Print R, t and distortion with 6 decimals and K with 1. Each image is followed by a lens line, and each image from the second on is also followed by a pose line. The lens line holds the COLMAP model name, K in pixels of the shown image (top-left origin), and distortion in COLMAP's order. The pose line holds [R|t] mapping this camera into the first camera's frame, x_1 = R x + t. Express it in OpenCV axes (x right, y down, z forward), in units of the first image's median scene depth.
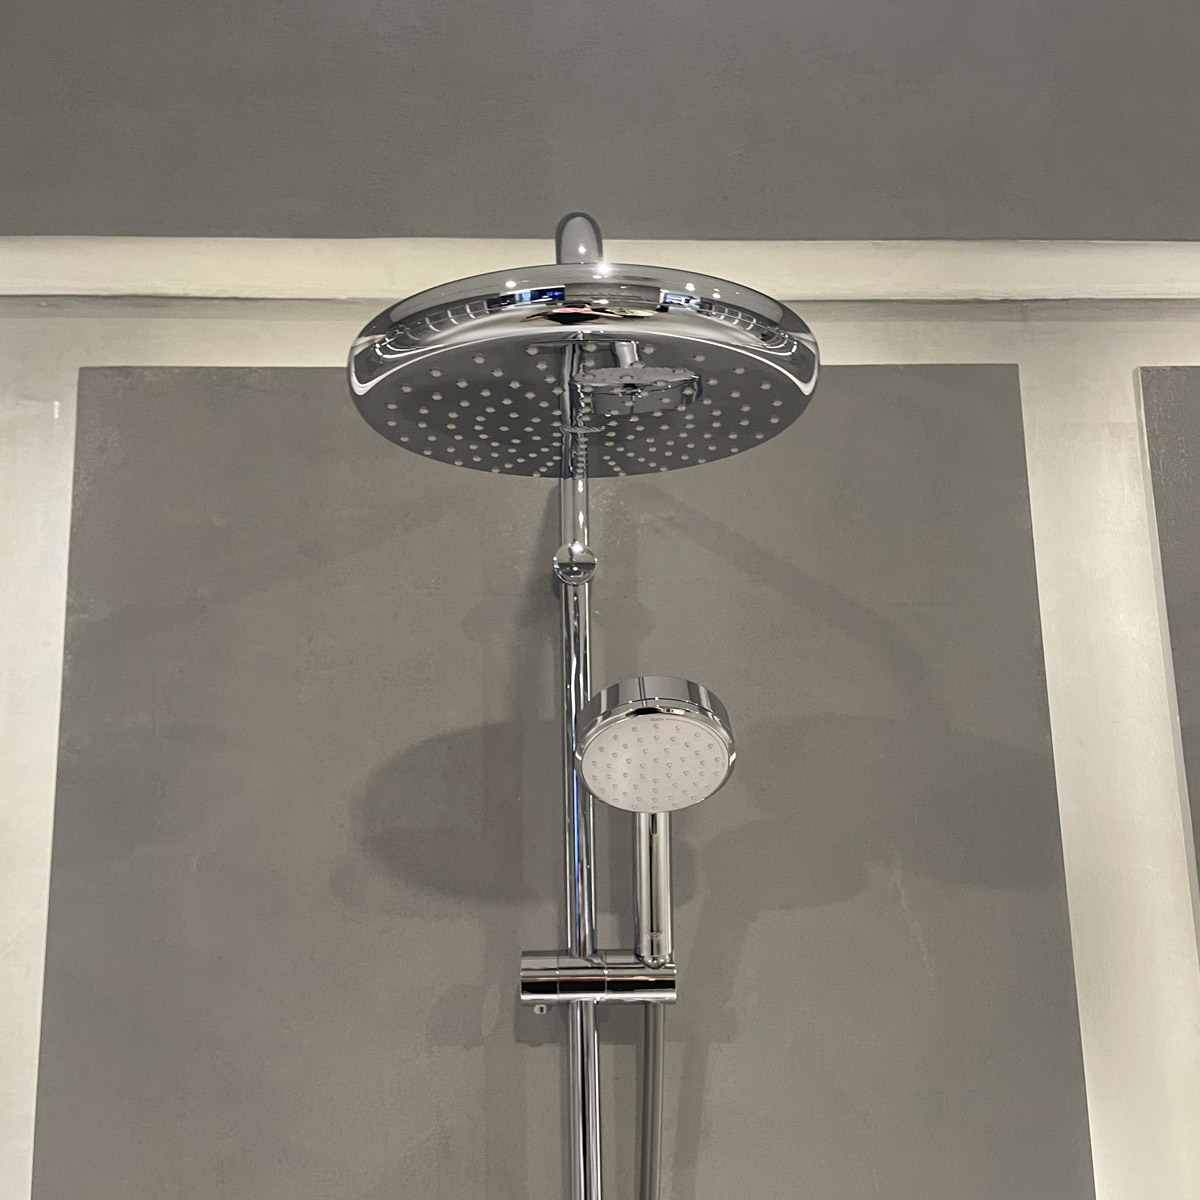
lens RADIAL K [[1226.0, 0, 657.3], [0, 1226.0, 597.7], [0, 0, 1]] dist [0.117337, -0.238705]
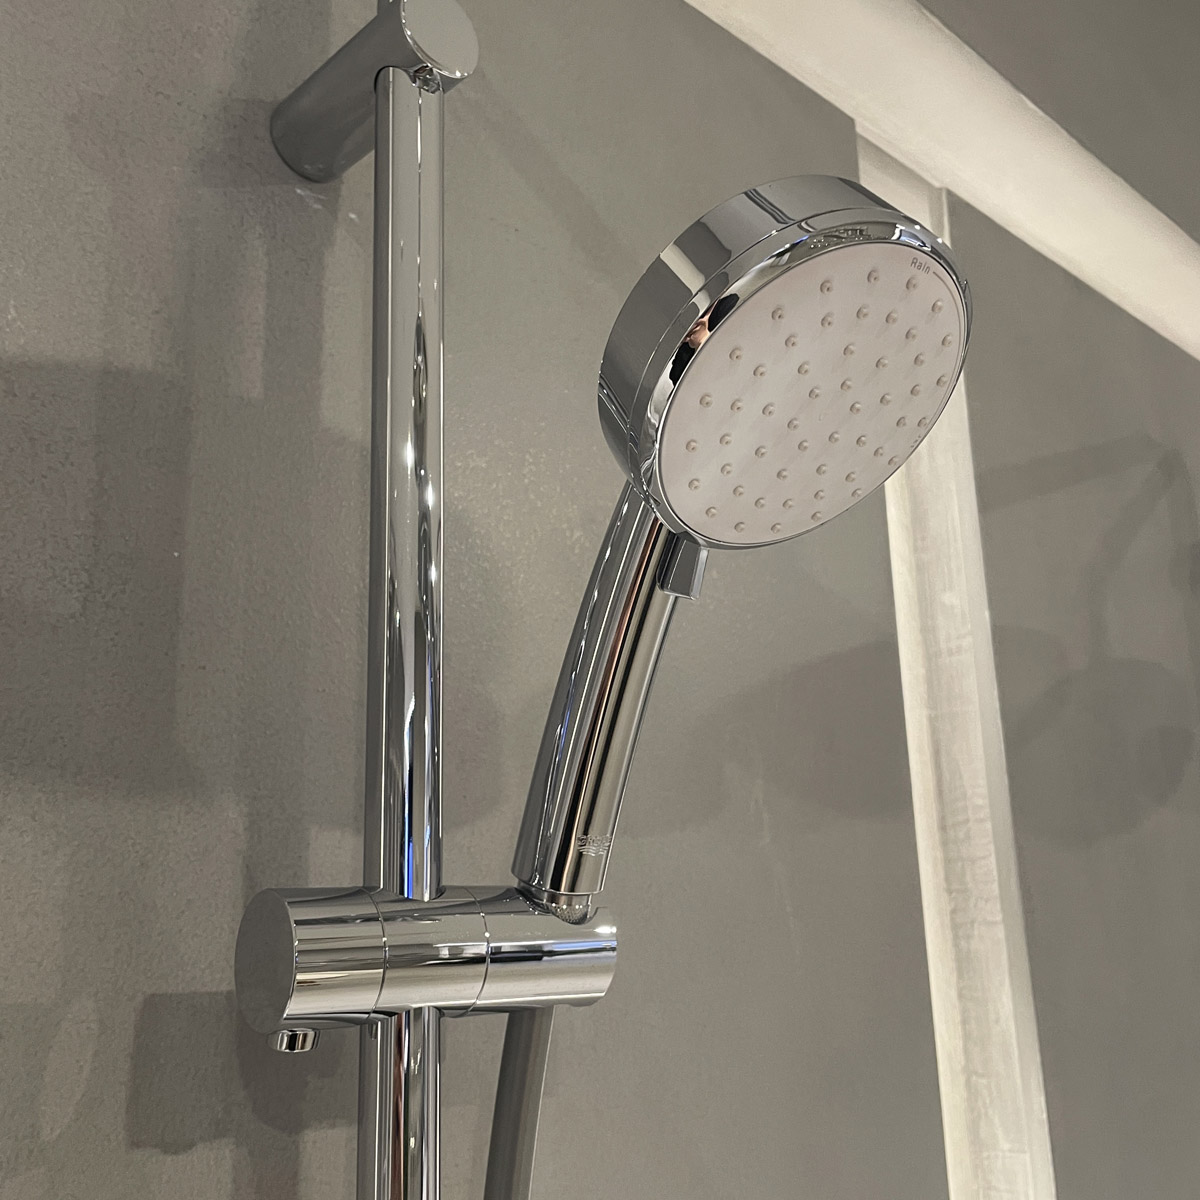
lens RADIAL K [[1225.7, 0, 600.0], [0, 1225.7, 600.0], [0, 0, 1]] dist [0.121419, -0.195396]
pose [[0.739614, 0.162349, 0.653157, -0.282454], [-0.109286, 0.986561, -0.121468, 0.217388], [-0.664100, 0.018459, 0.747416, 0.598136]]
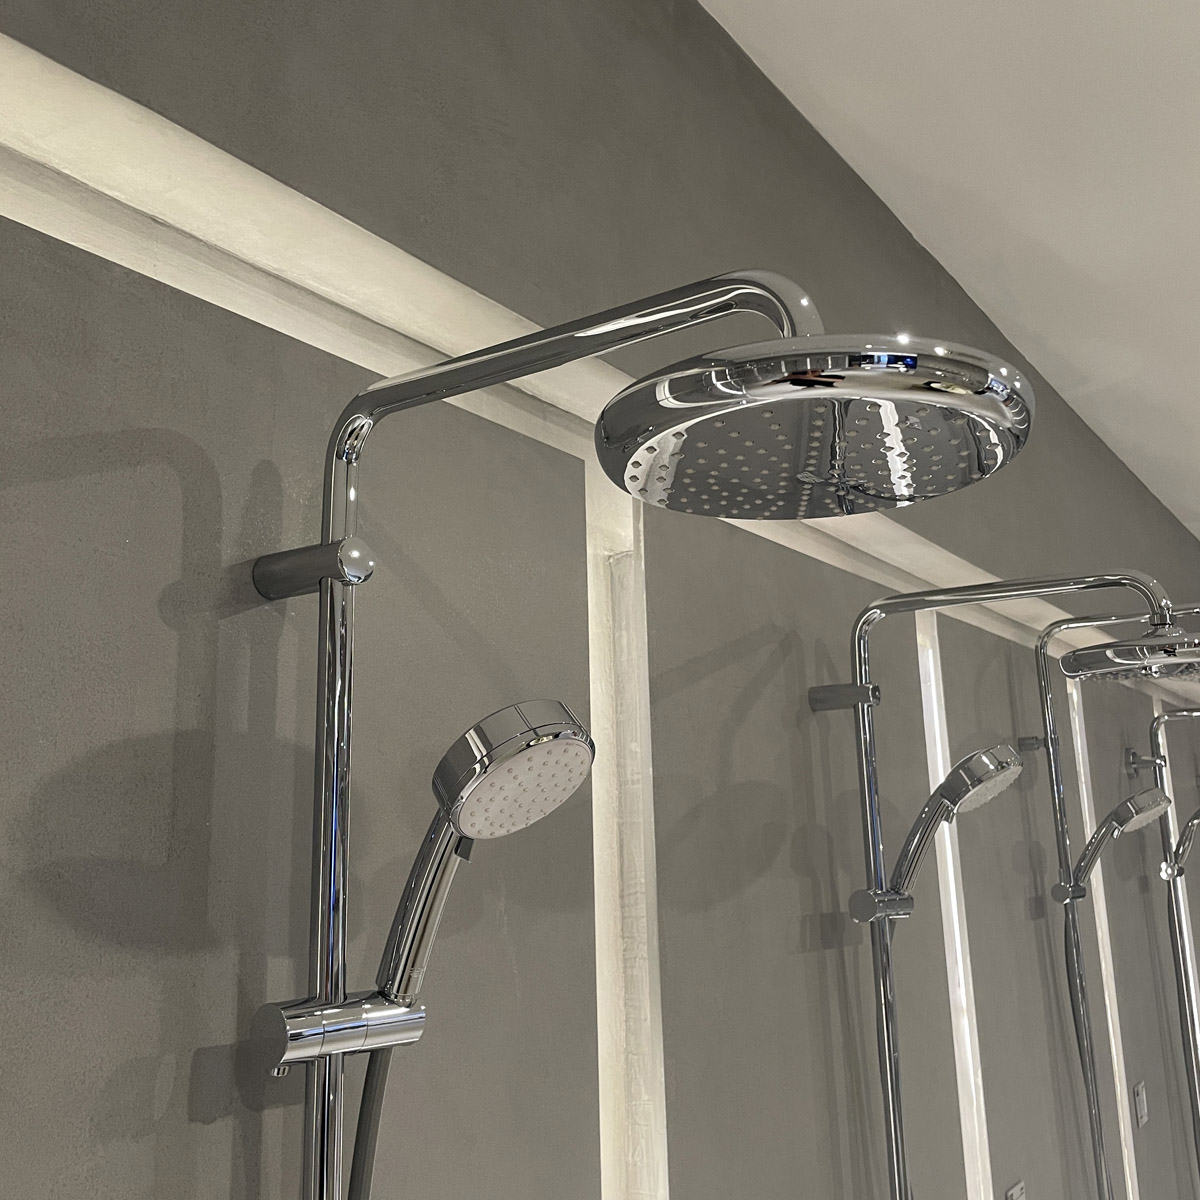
lens RADIAL K [[1225.7, 0, 600.0], [0, 1225.7, 600.0], [0, 0, 1]] dist [0.121419, -0.195396]
pose [[0.599946, 0.166240, 0.782579, -0.639952], [-0.129810, 0.985439, -0.109817, 0.074004], [-0.789439, -0.035702, 0.612789, 0.291122]]
